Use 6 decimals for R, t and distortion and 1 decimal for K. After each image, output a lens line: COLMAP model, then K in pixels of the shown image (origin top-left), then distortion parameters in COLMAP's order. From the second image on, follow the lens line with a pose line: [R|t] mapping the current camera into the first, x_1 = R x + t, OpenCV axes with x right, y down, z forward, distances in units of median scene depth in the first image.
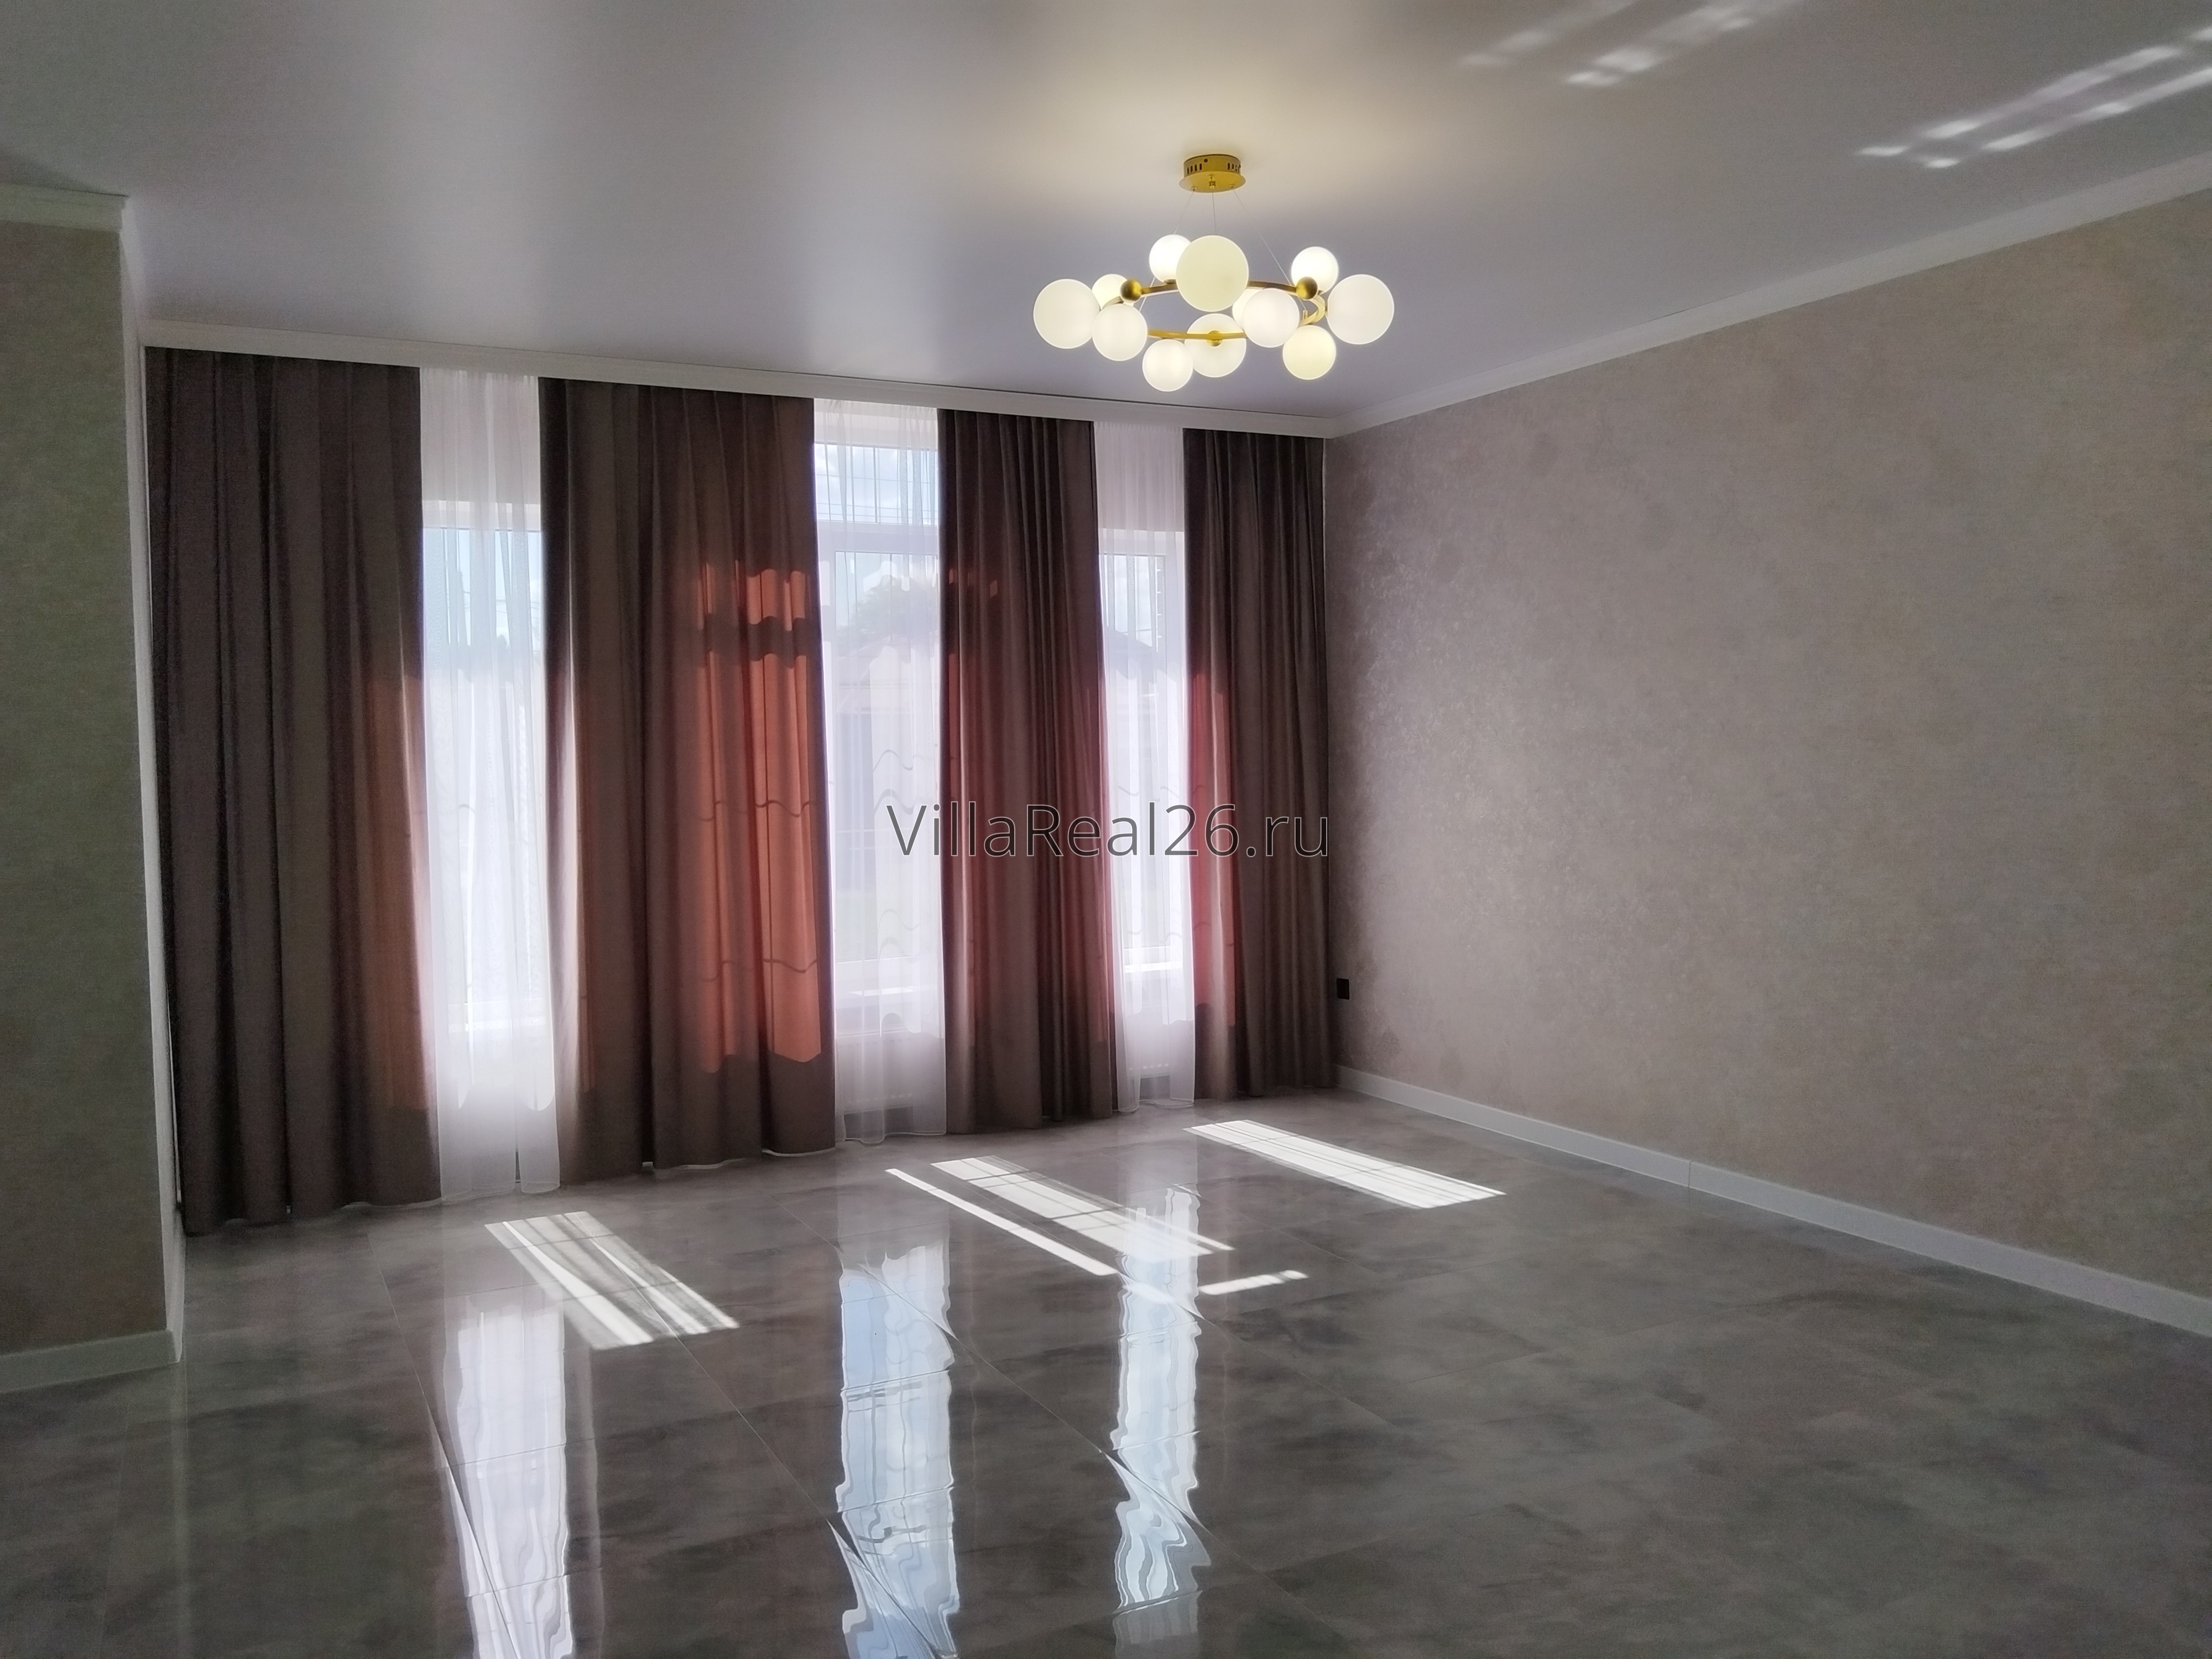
lens RADIAL K [[1720.7, 0, 1113.4], [0, 1720.7, 827.6], [0, 0, 1]] dist [-0.004469, -0.001873]
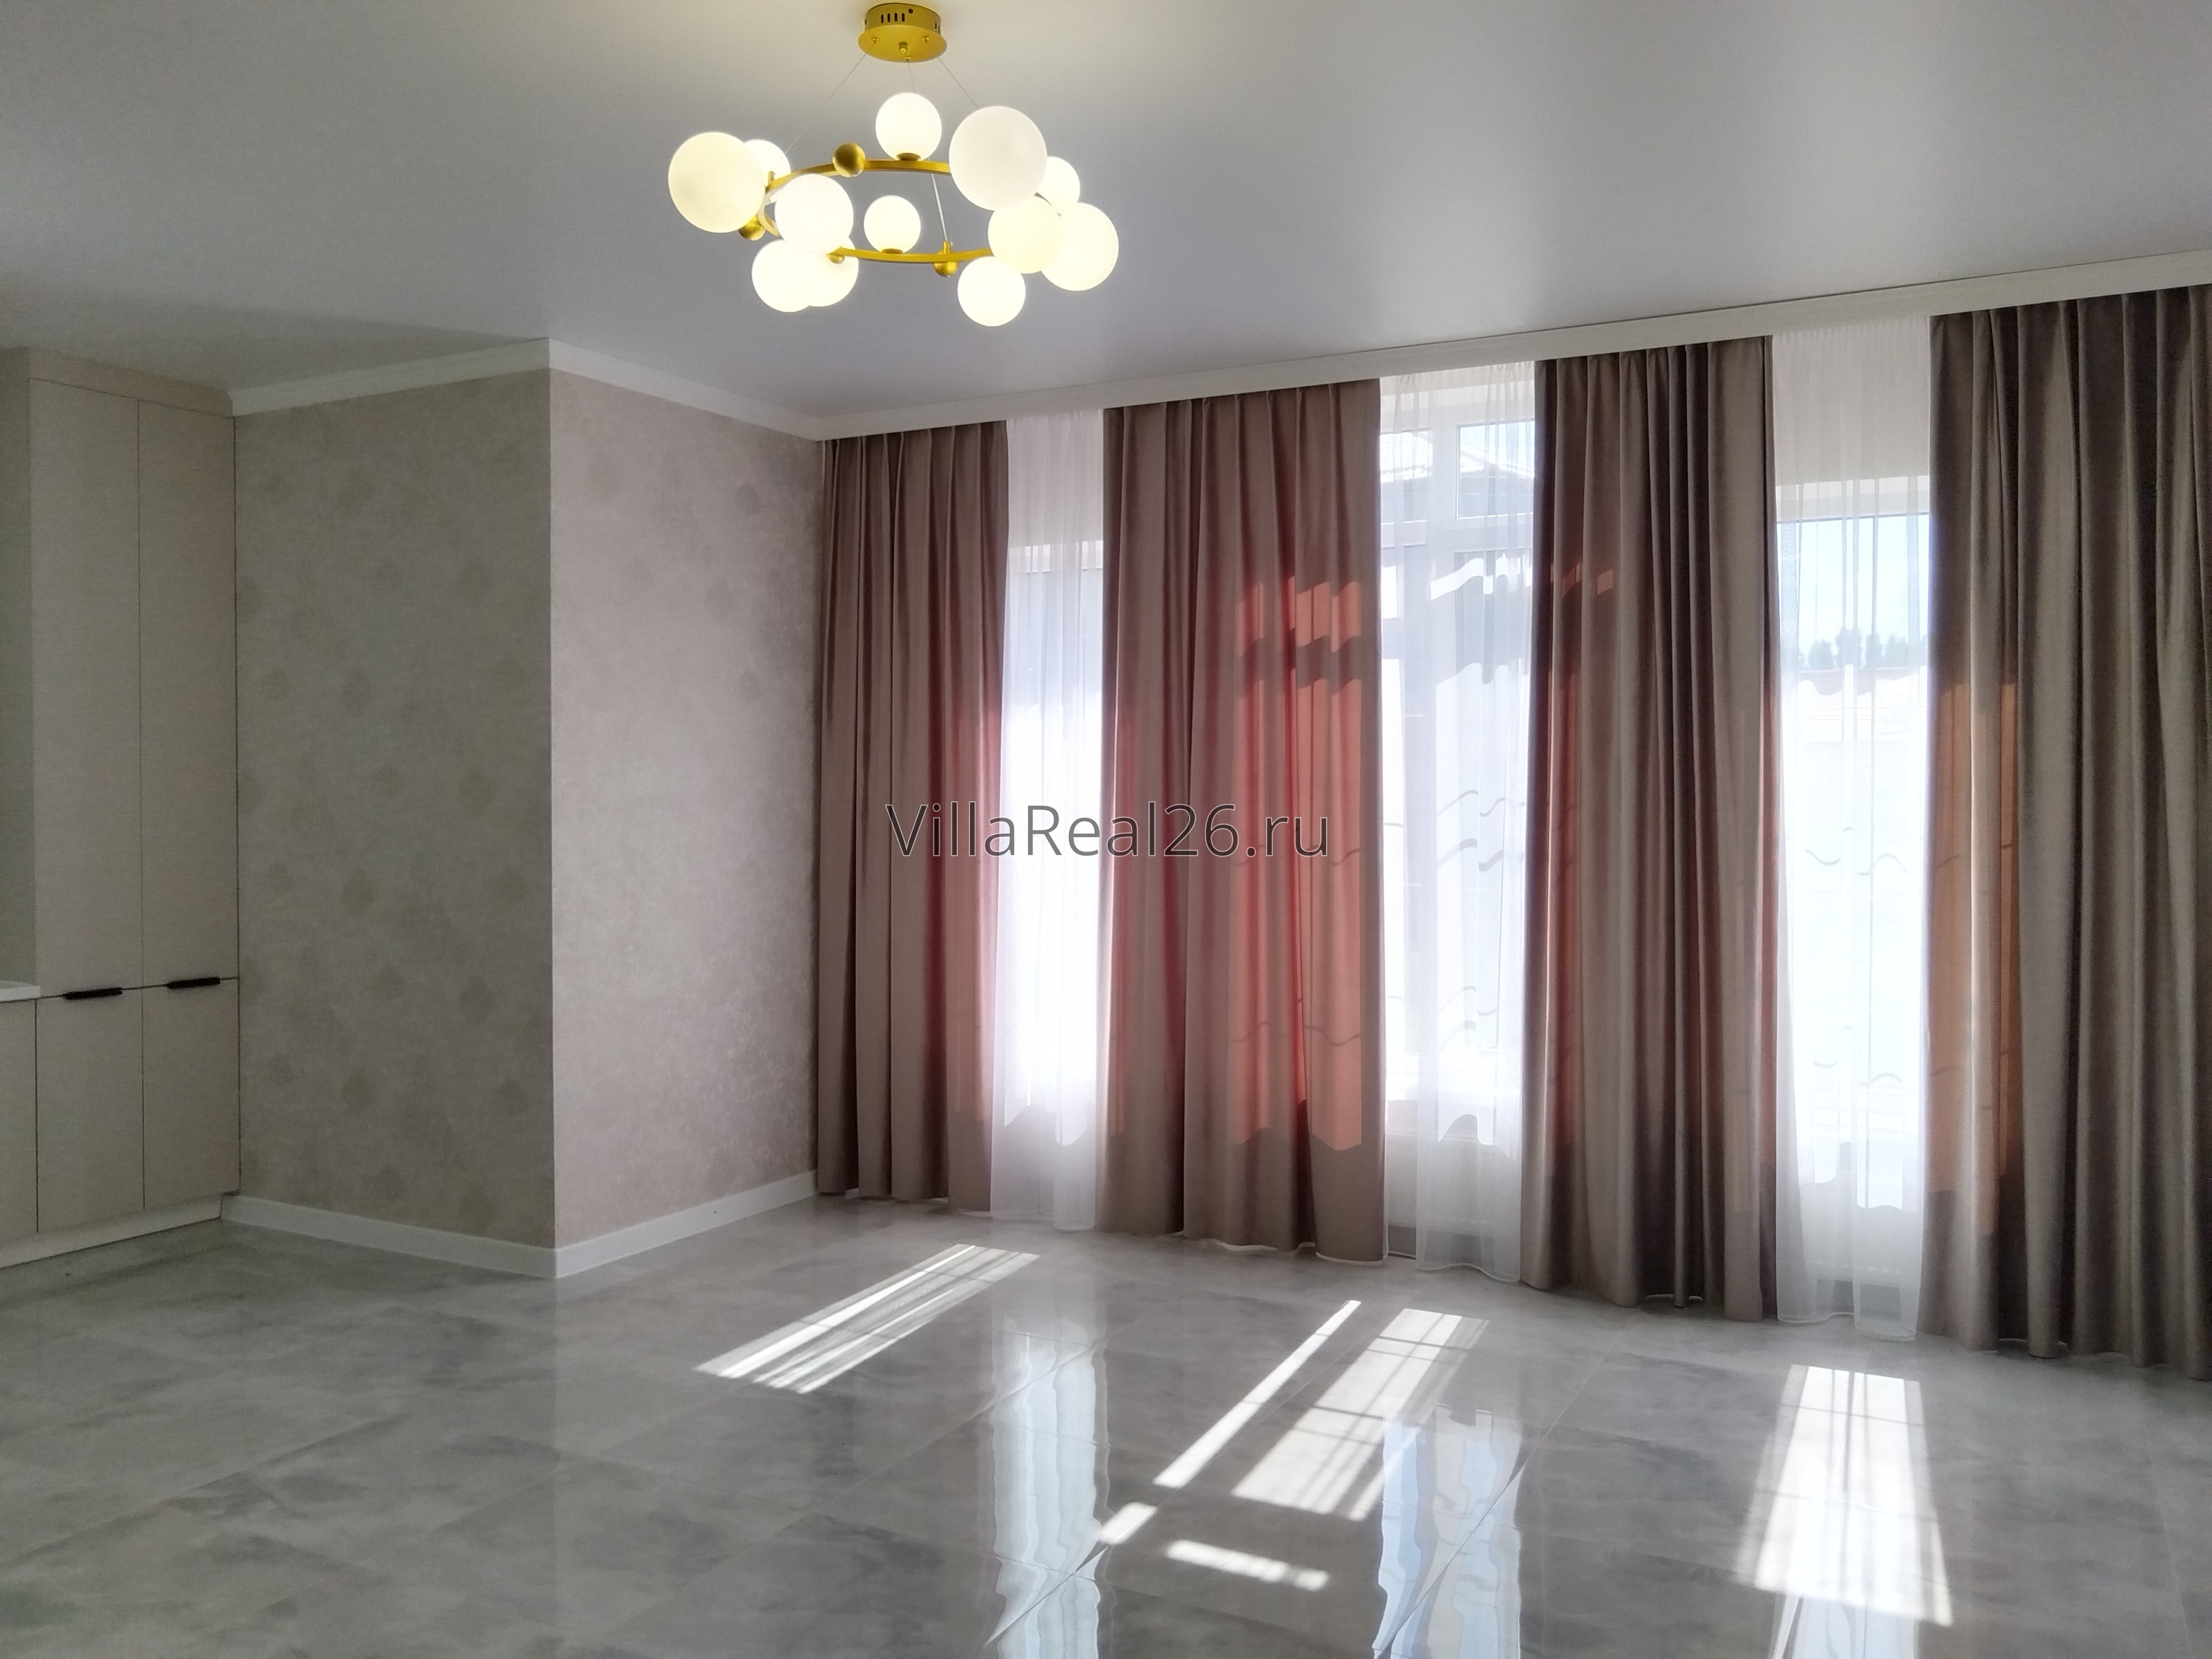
lens RADIAL K [[1741.6, 0, 1113.7], [0, 1741.6, 802.7], [0, 0, 1]] dist [-0.007709, -0.000495]
pose [[0.572367, 0.025008, -0.819616, 0.468473], [-0.053458, 0.998547, -0.006864, -0.026324], [0.818253, 0.047744, 0.572872, 0.409815]]
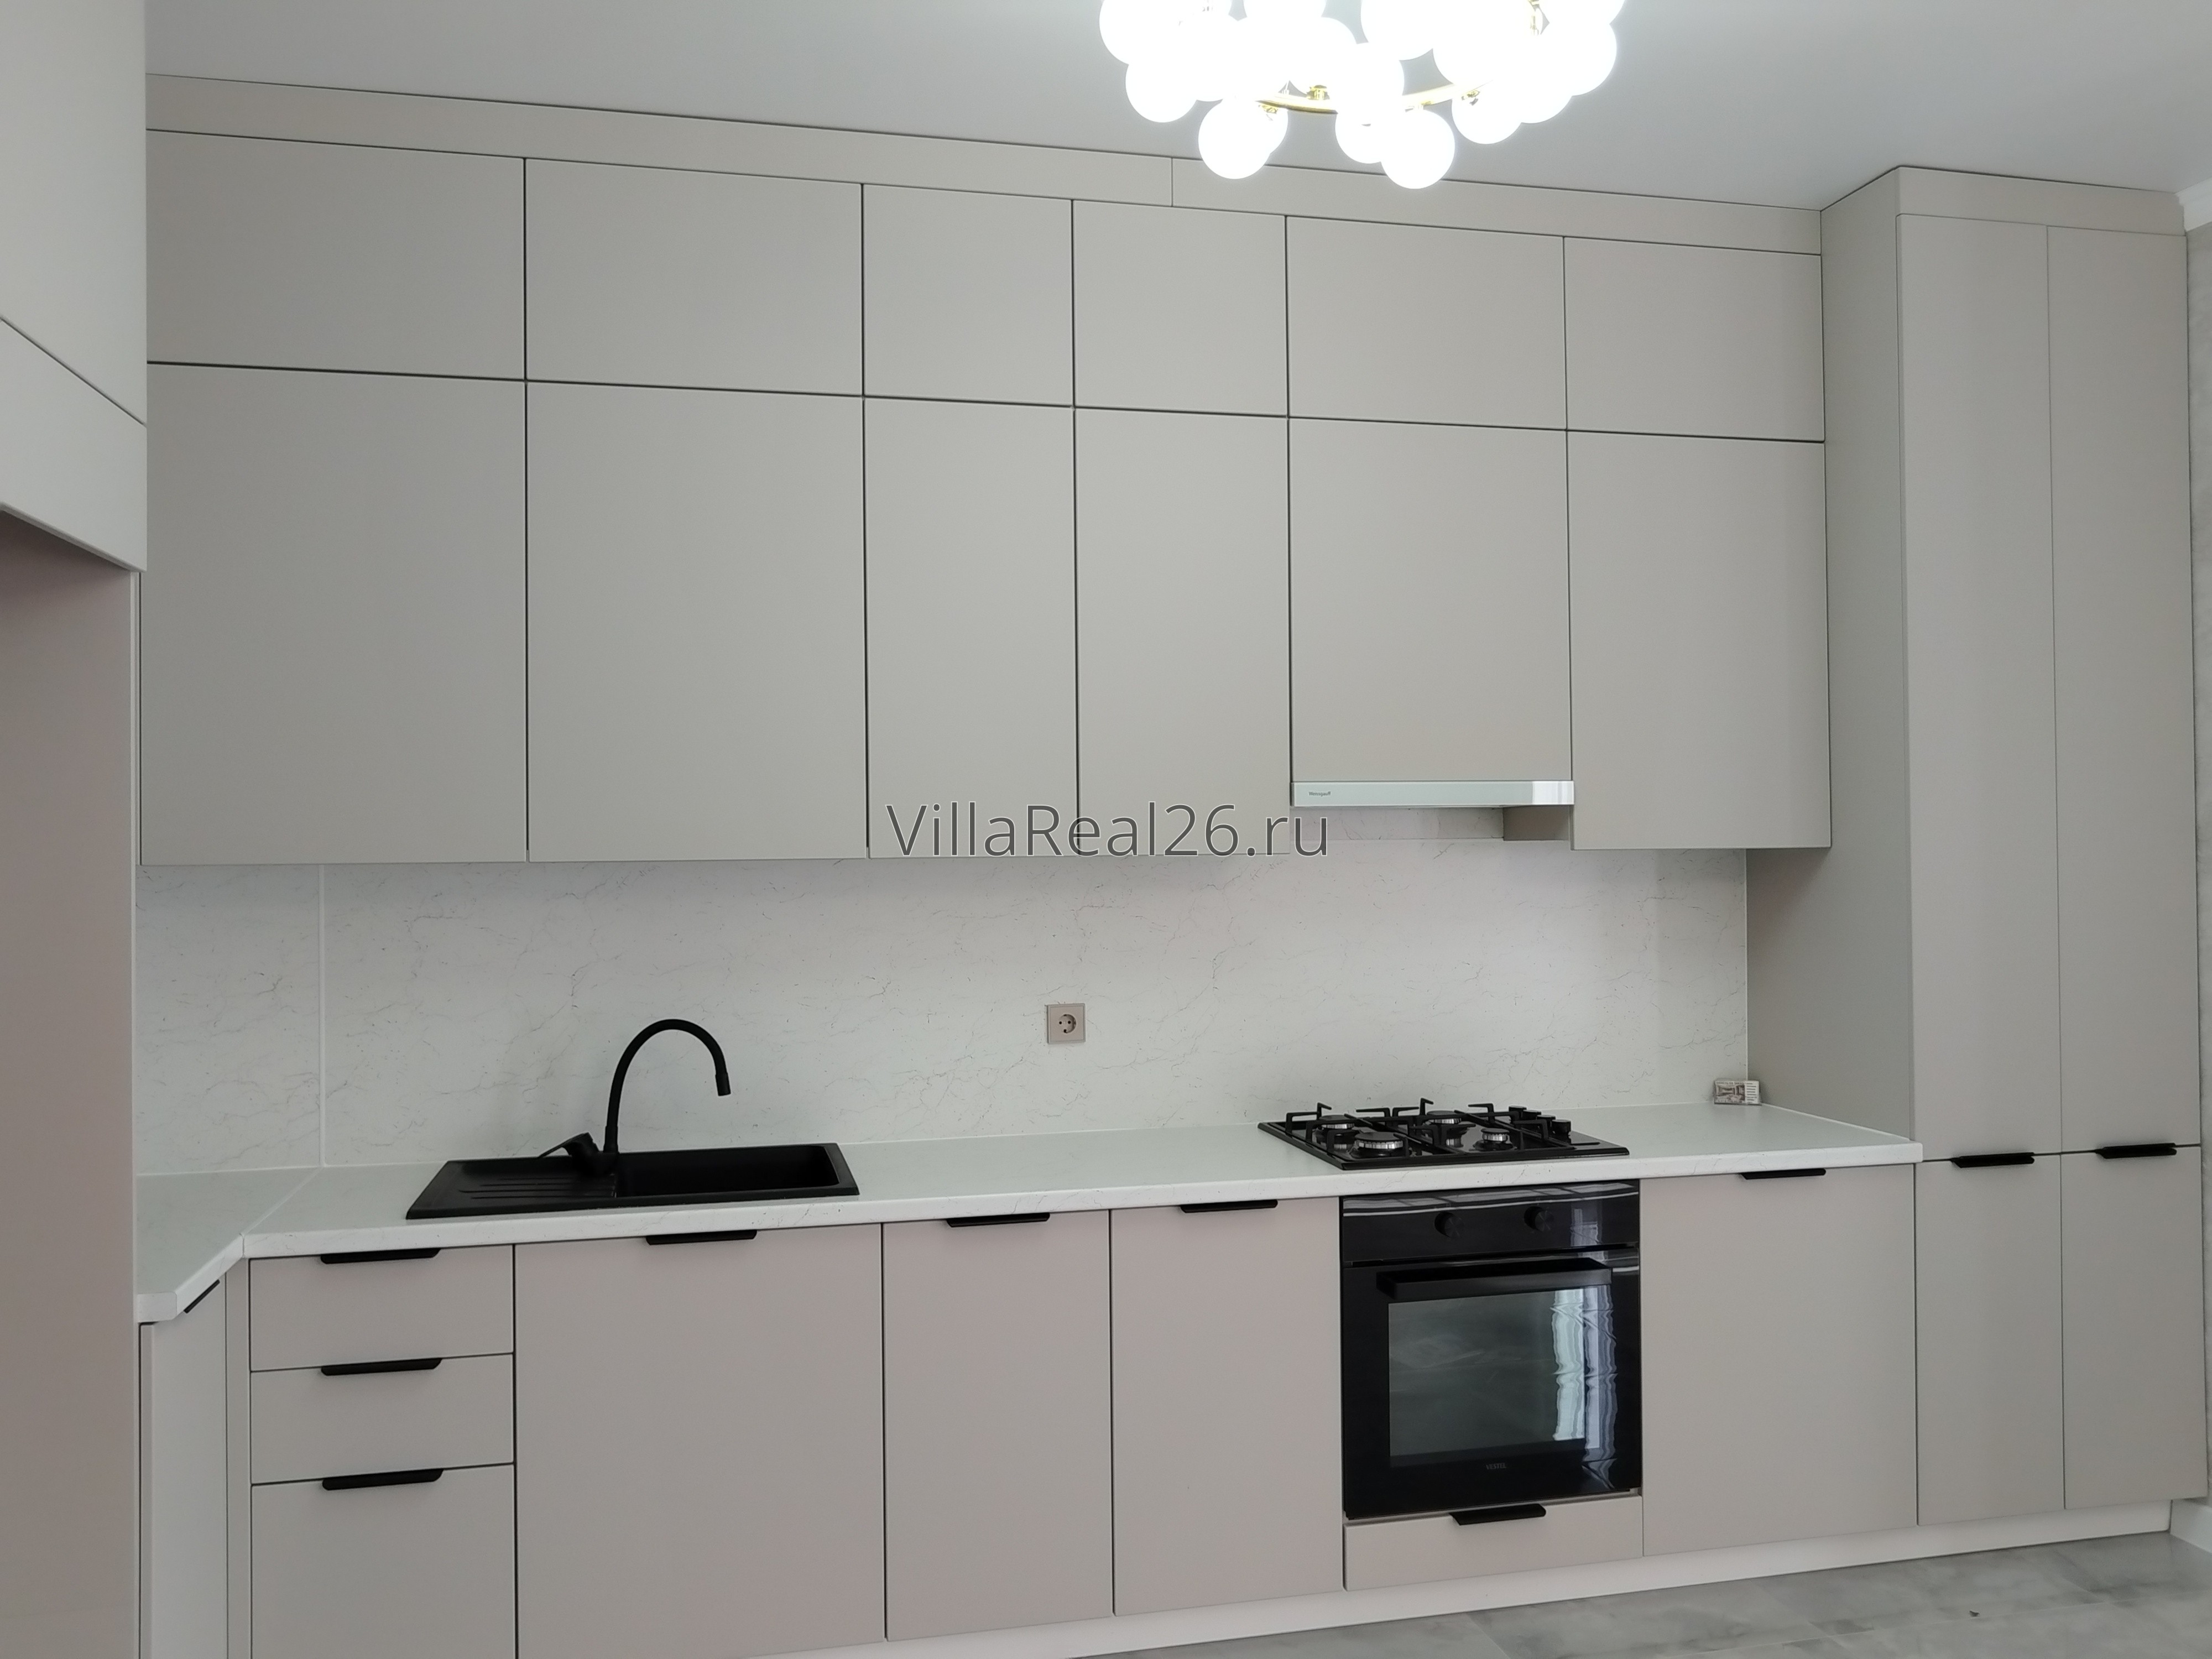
lens RADIAL K [[1755.2, 0, 1106.0], [0, 1755.2, 829.5], [0, 0, 1]] dist [-0.003004, -0.002637]
pose [[-0.241426, 0.012830, -0.970334, 0.071968], [-0.037393, 0.999047, 0.022513, -0.016616], [0.969699, 0.041719, -0.240716, 0.349893]]
